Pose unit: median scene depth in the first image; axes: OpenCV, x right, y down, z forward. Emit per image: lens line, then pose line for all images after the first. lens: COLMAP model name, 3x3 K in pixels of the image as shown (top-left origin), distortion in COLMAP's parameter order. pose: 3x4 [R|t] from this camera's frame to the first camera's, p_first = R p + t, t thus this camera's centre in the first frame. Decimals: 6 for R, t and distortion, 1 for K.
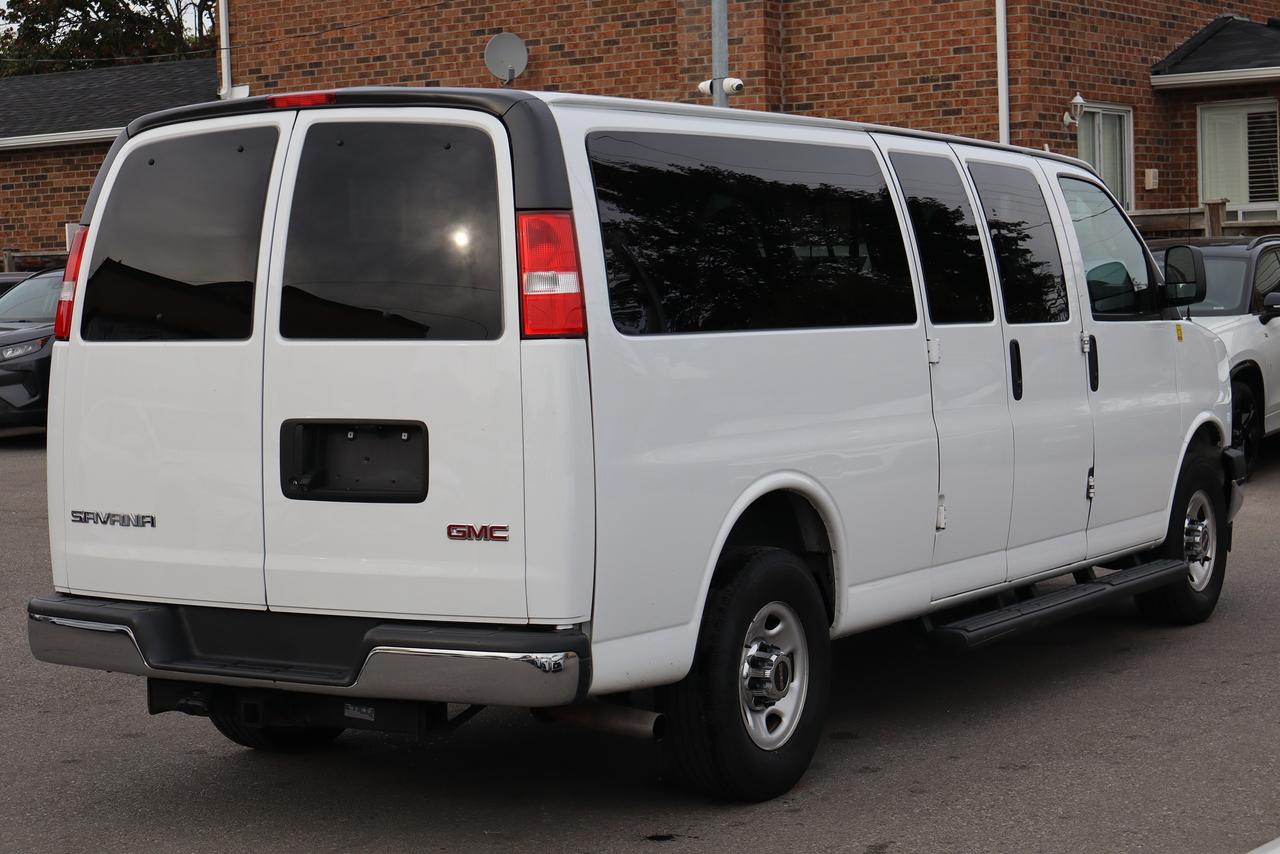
lens RADIAL K [[2443.9, 0, 675.1], [0, 2443.9, 422.8], [0, 0, 1]] dist [0.010338, 0.199466]
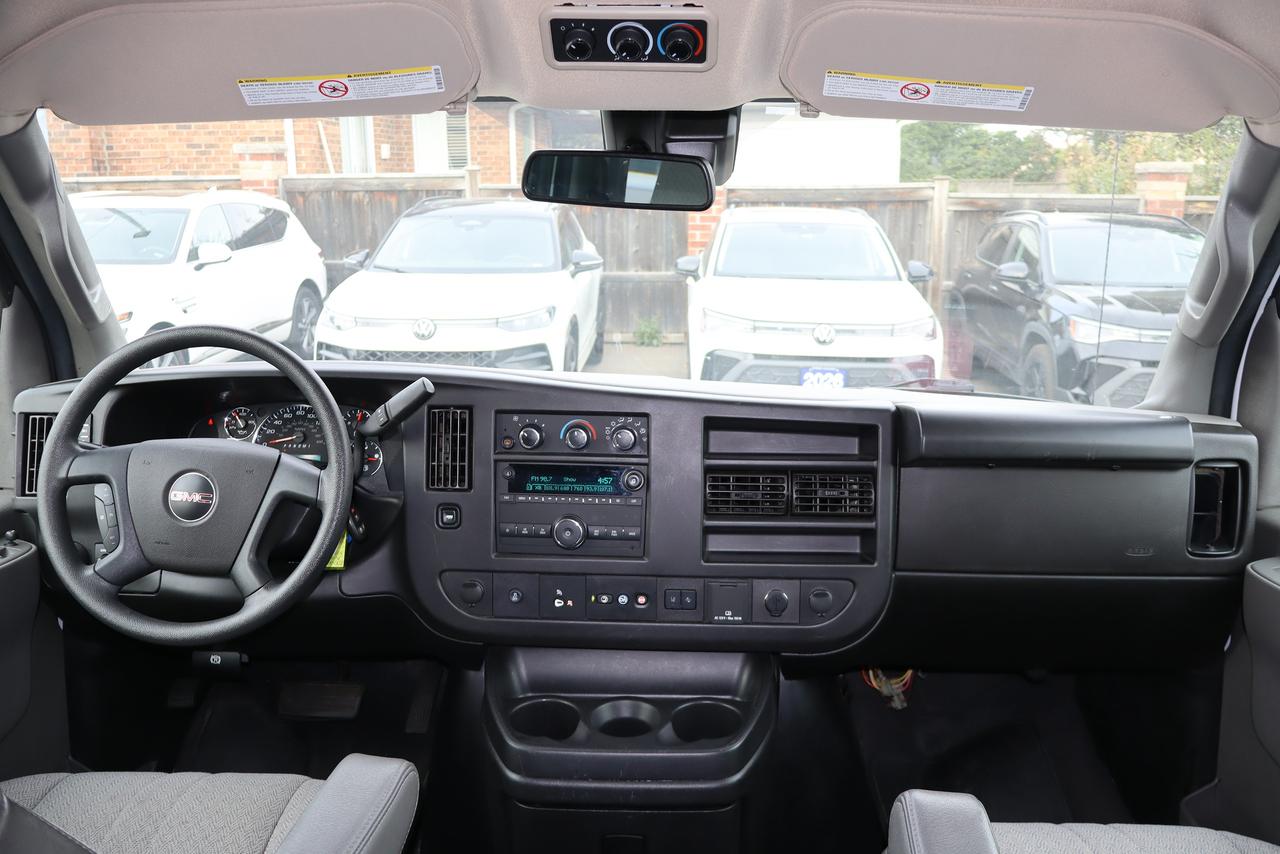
lens RADIAL K [[1023.2, 0, 640.0], [0, 1023.2, 427.0], [0, 0, 1]] dist [-0.020845, -0.004788]
pose [[0.878881, -0.082465, 0.469860, 0.099912], [0.008773, 0.987572, 0.156919, -0.115141], [-0.476961, -0.133791, 0.868682, 1.384179]]
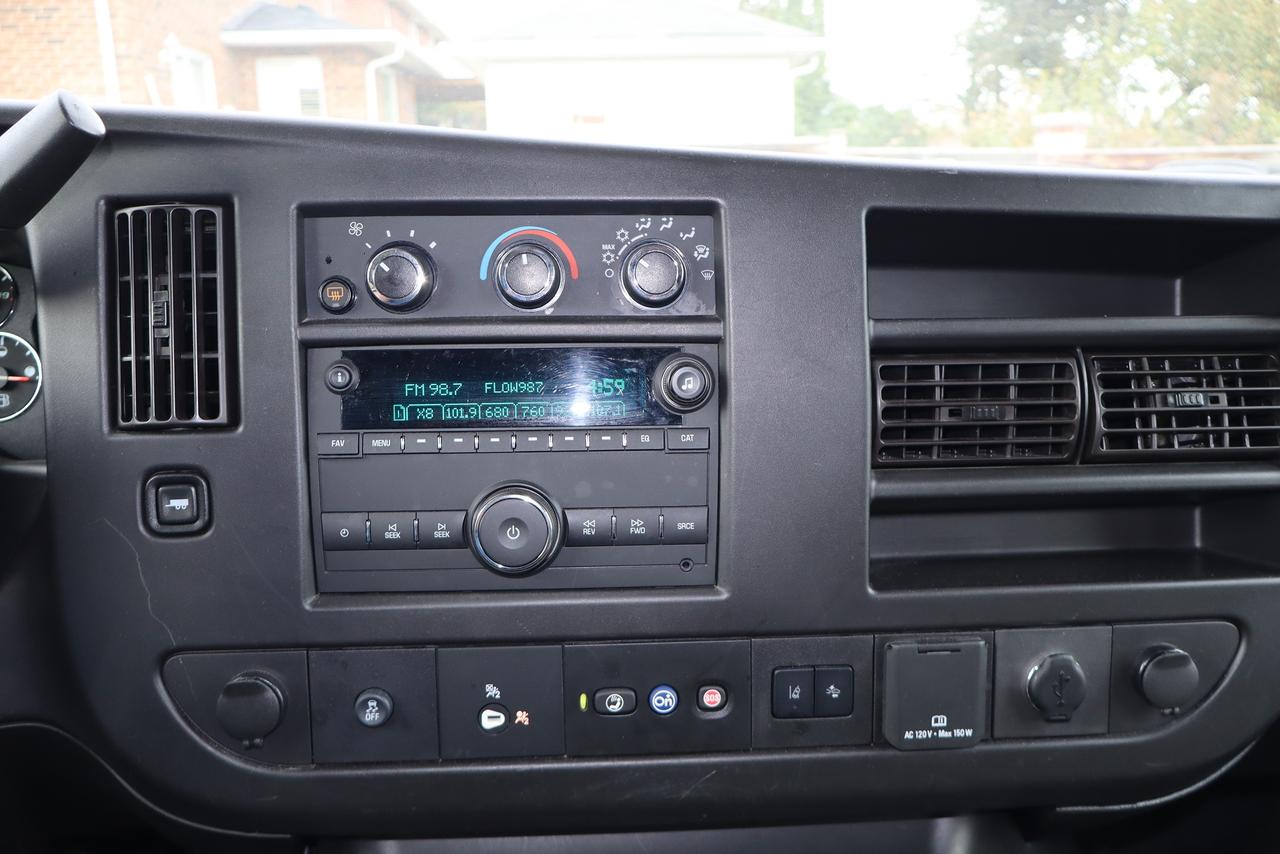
lens RADIAL K [[1039.0, 0, 640.0], [0, 1039.0, 427.0], [0, 0, 1]] dist [0.004121, -0.014140]
pose [[0.814897, -0.120548, 0.566931, 0.131594], [0.024344, 0.984388, 0.174321, -0.093417], [-0.579094, -0.128252, 0.805110, 1.462269]]
